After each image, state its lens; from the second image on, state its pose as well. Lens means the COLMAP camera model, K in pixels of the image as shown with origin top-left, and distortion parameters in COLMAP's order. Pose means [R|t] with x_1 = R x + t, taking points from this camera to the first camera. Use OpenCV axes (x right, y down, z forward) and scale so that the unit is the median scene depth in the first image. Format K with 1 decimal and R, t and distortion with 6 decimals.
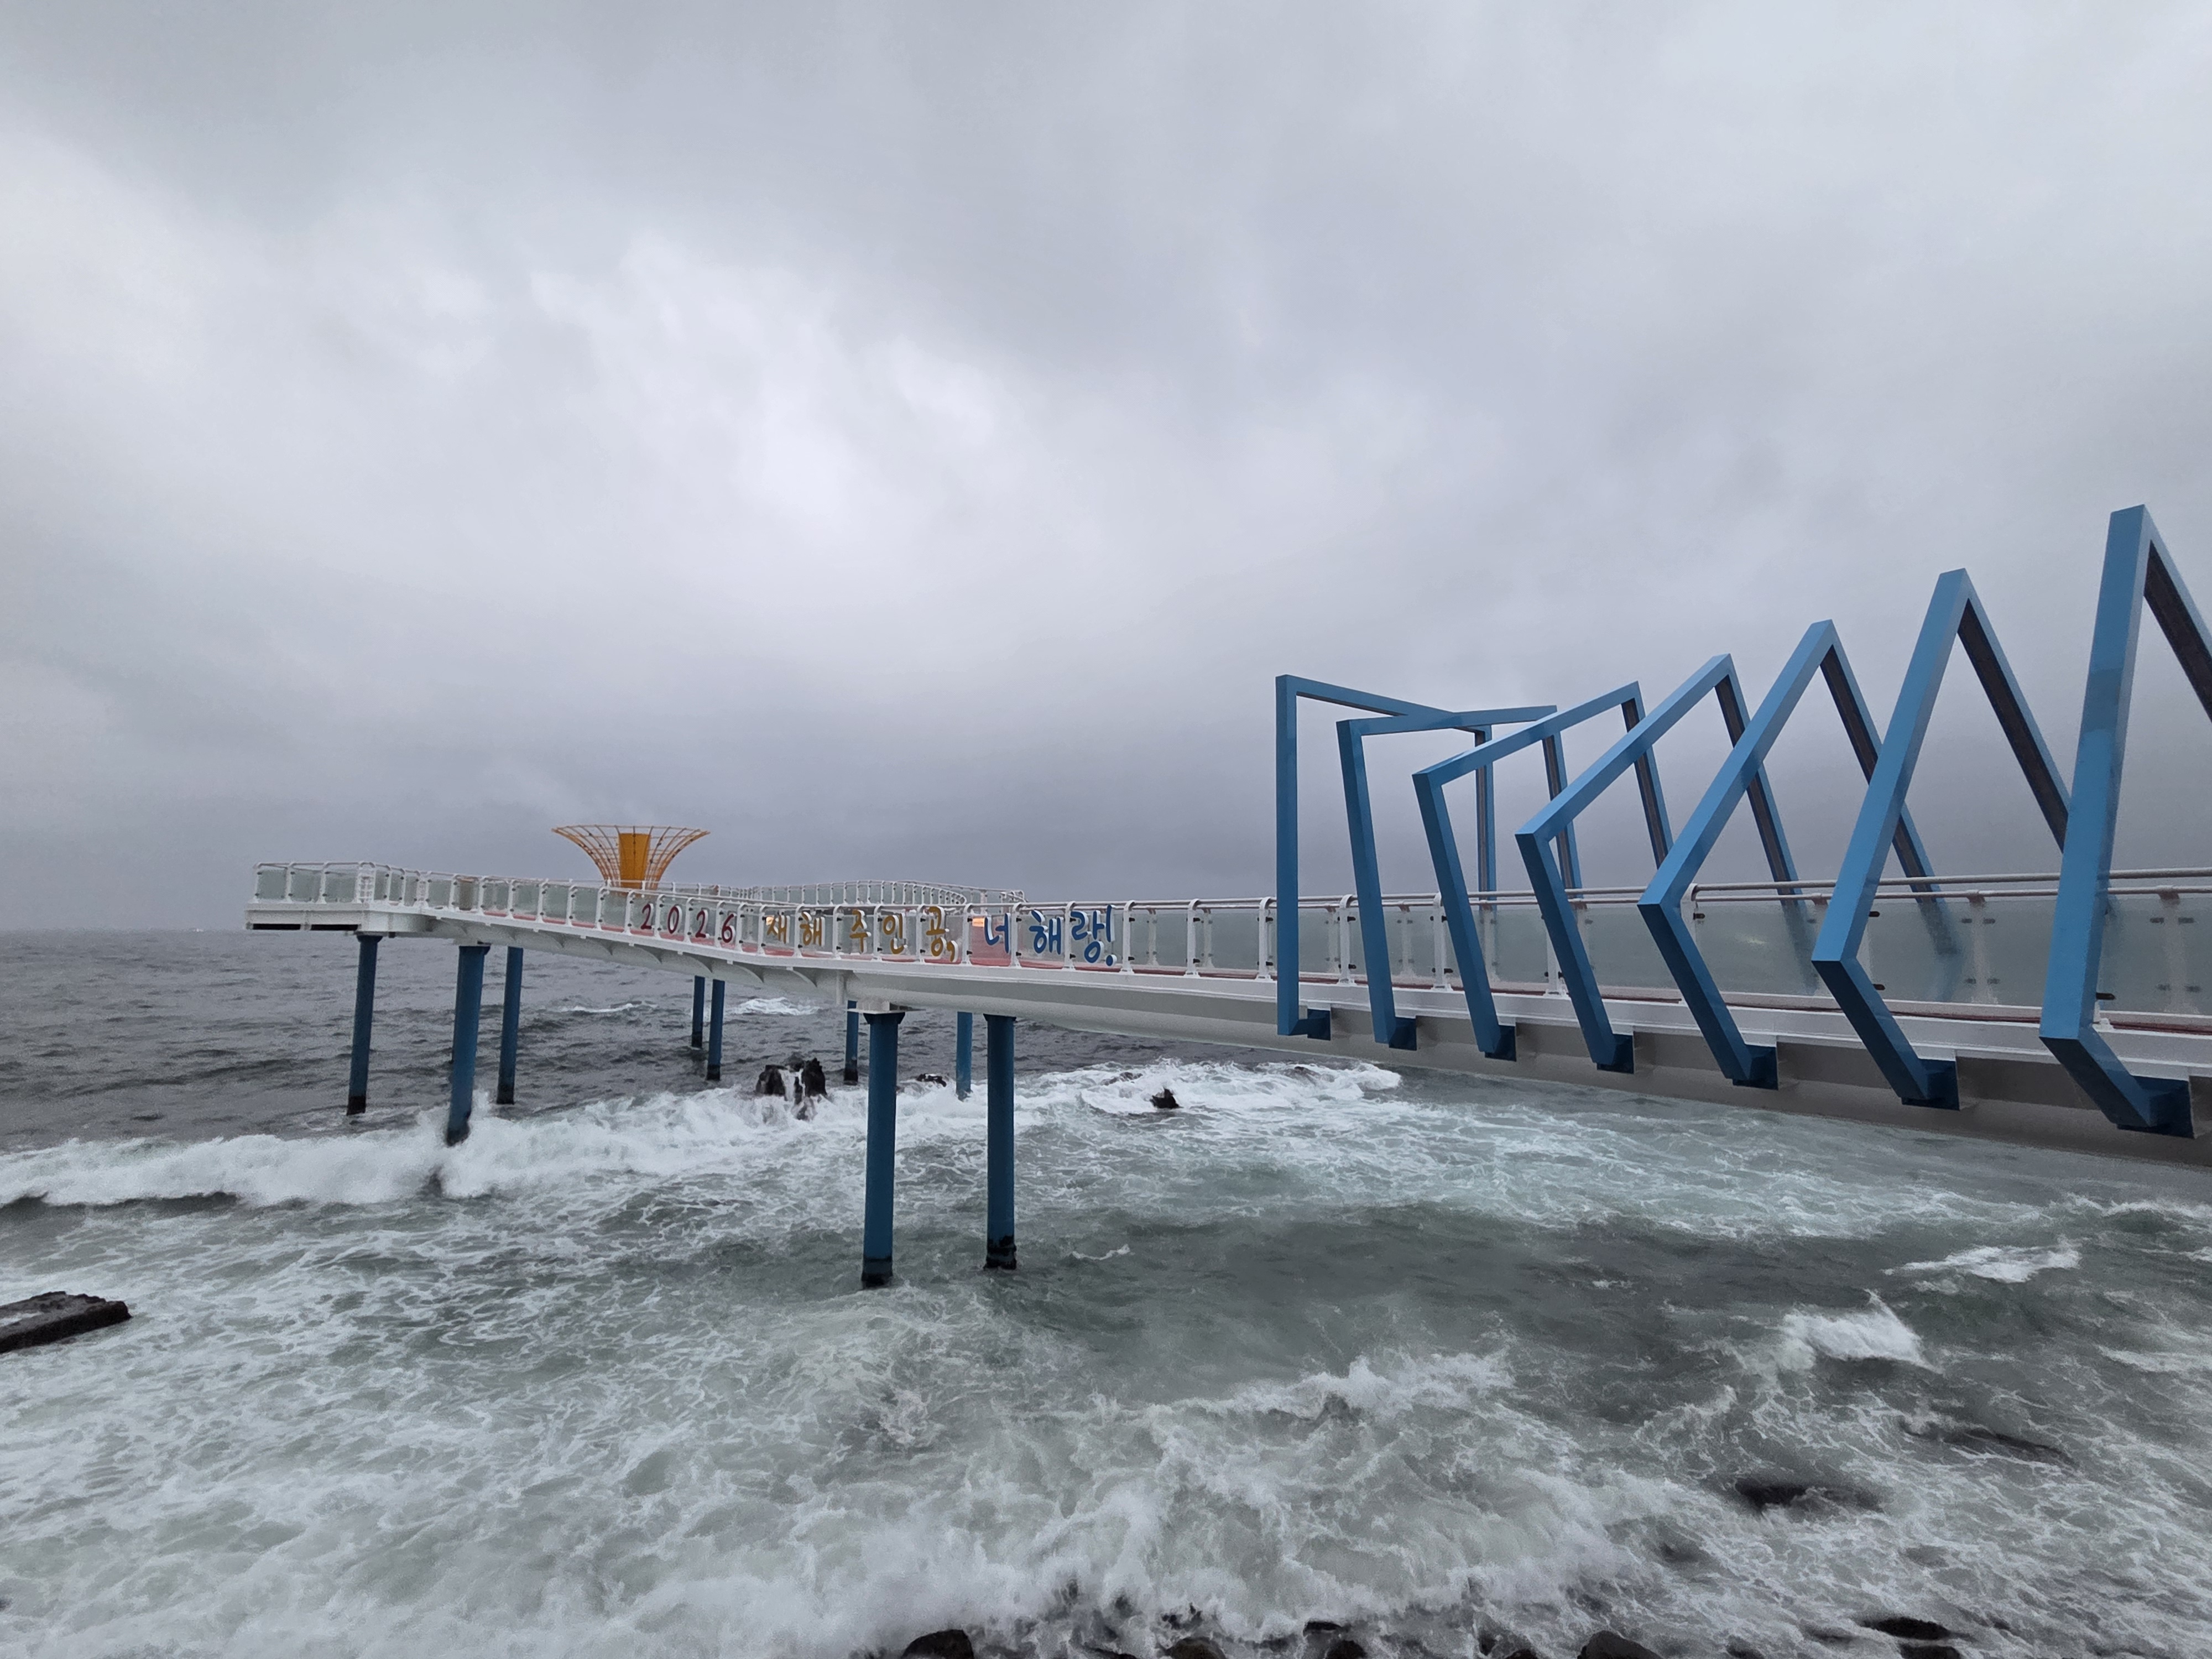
lens RADIAL K [[969.7, 0, 1107.9], [0, 969.7, 853.2], [0, 0, 1]] dist [-0.001551, -0.000174]
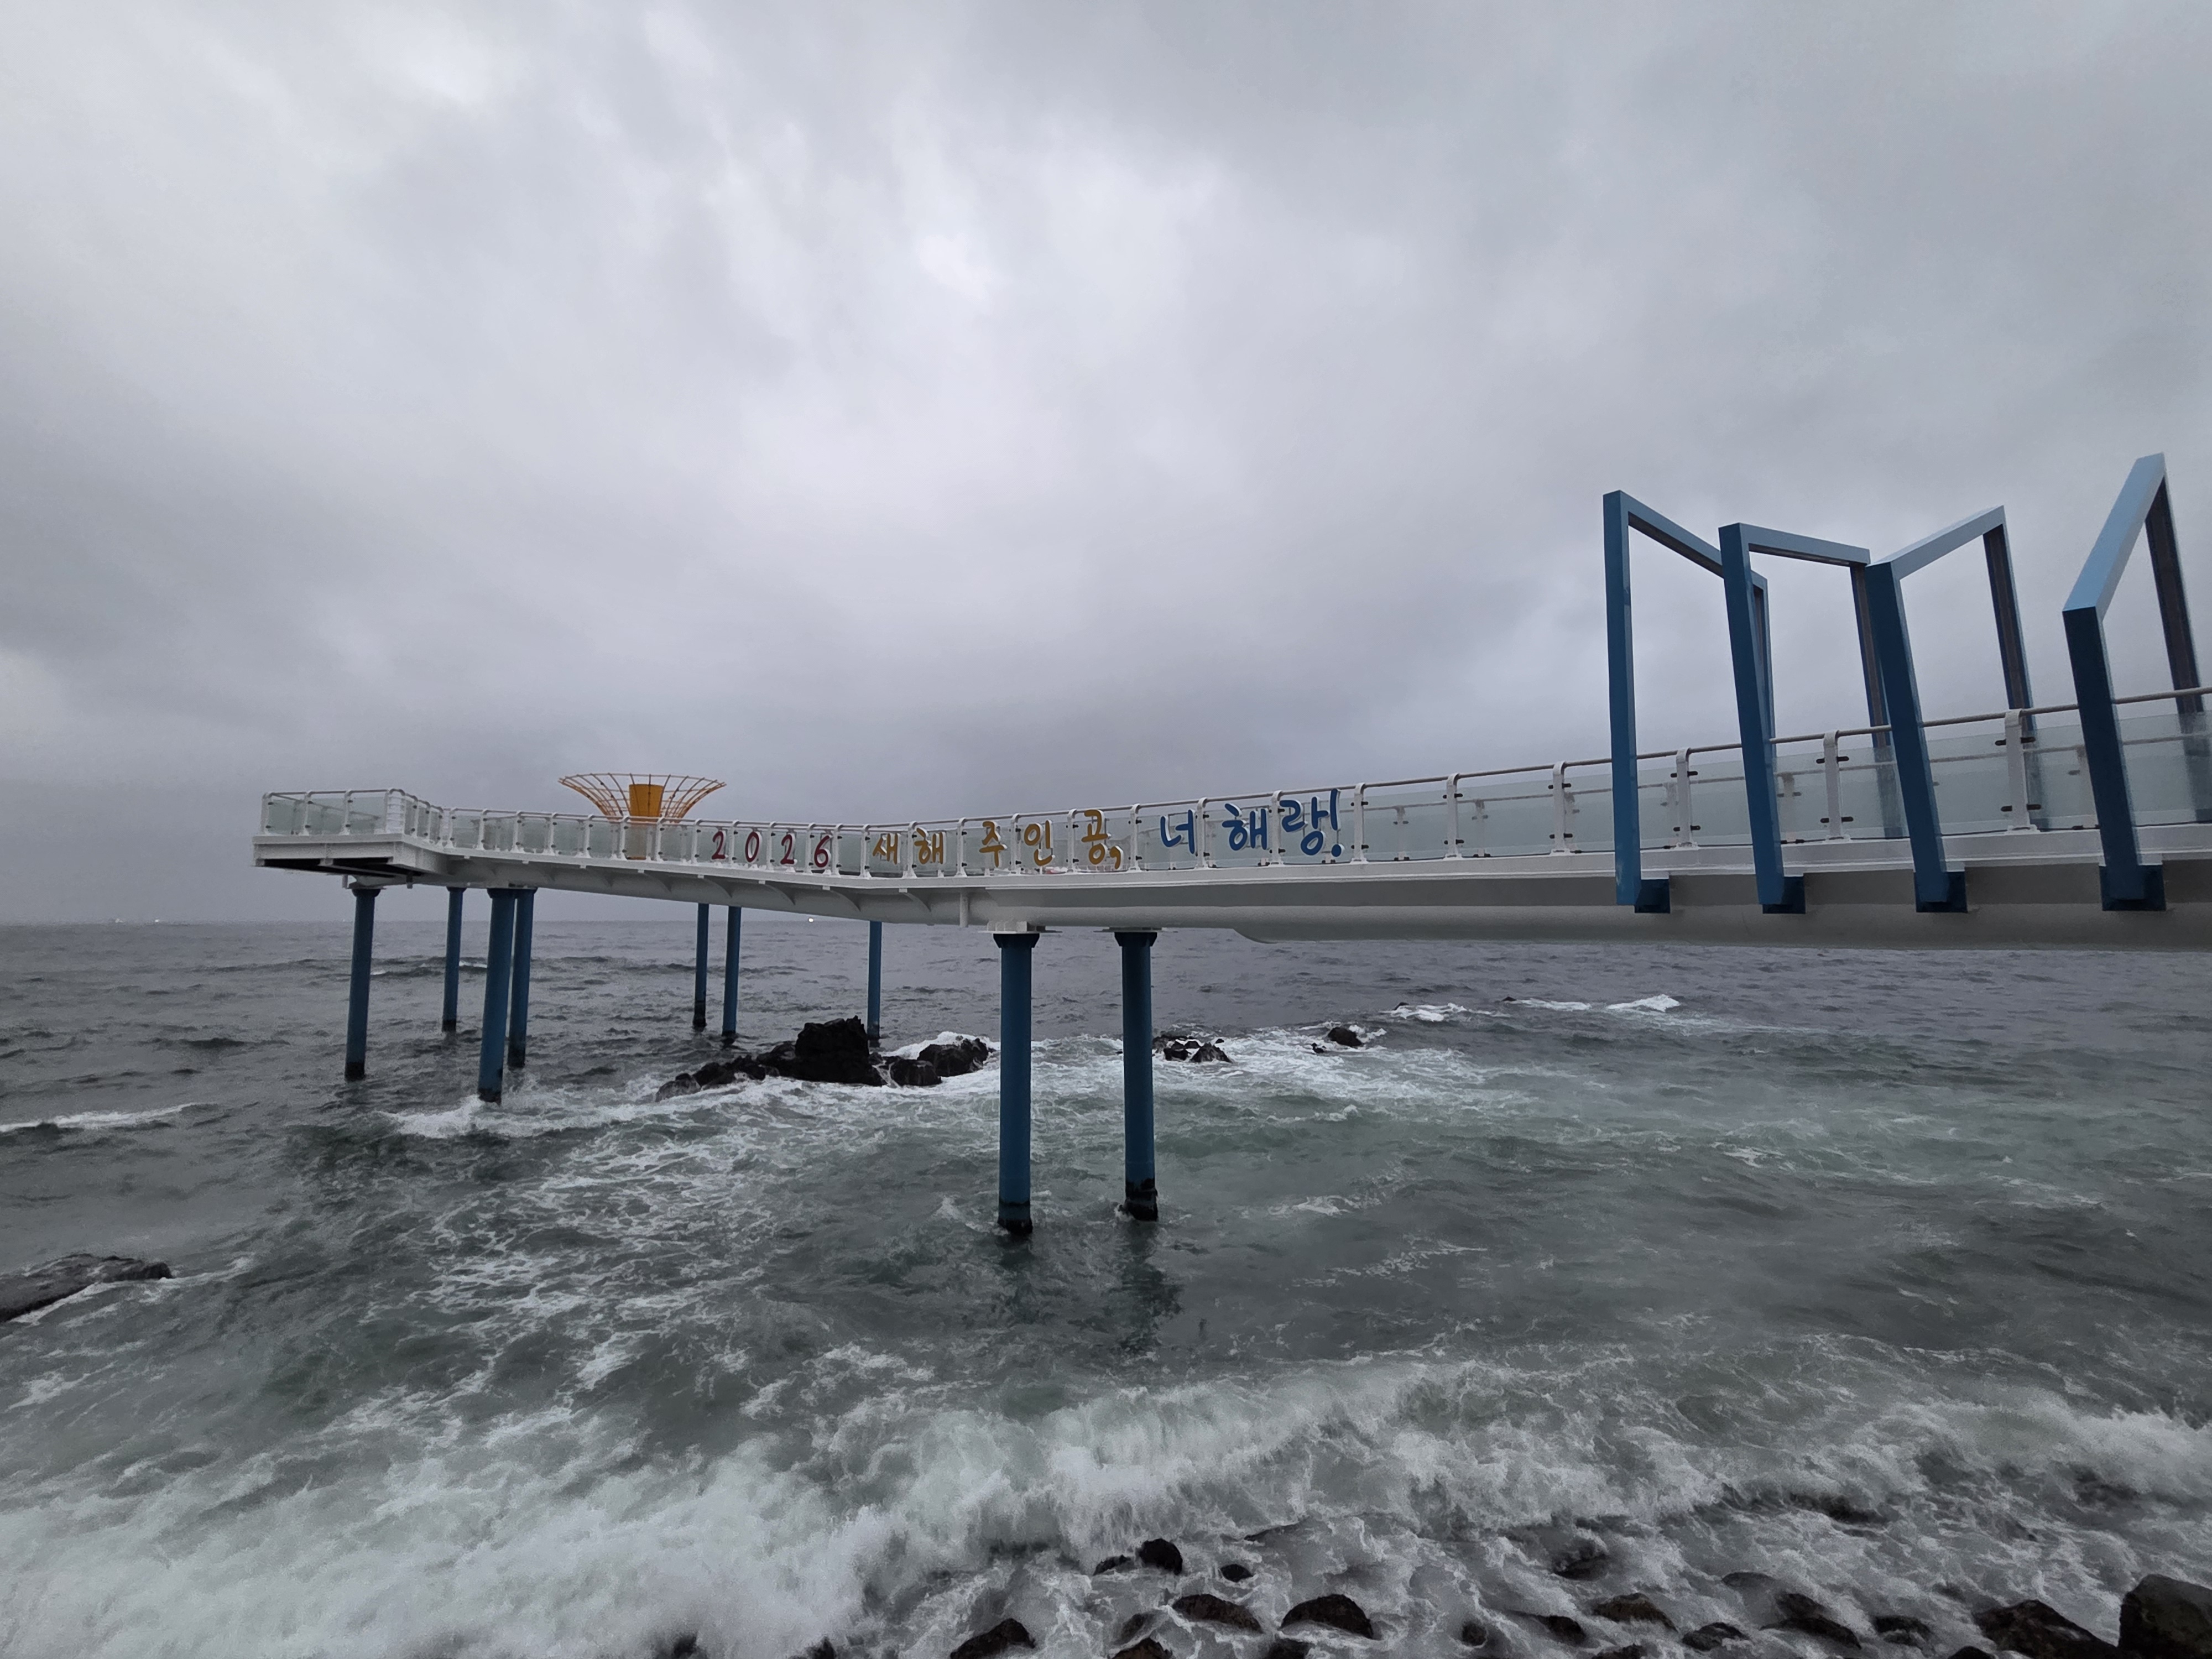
lens RADIAL K [[956.0, 0, 1106.0], [0, 956.0, 829.5], [0, 0, 1]] dist [0.000445, 0.000017]
pose [[0.998868, -0.000215, 0.047568, -0.201751], [0.000697, 0.999949, -0.010106, 0.079801], [-0.047564, 0.010128, 0.998817, 0.102810]]
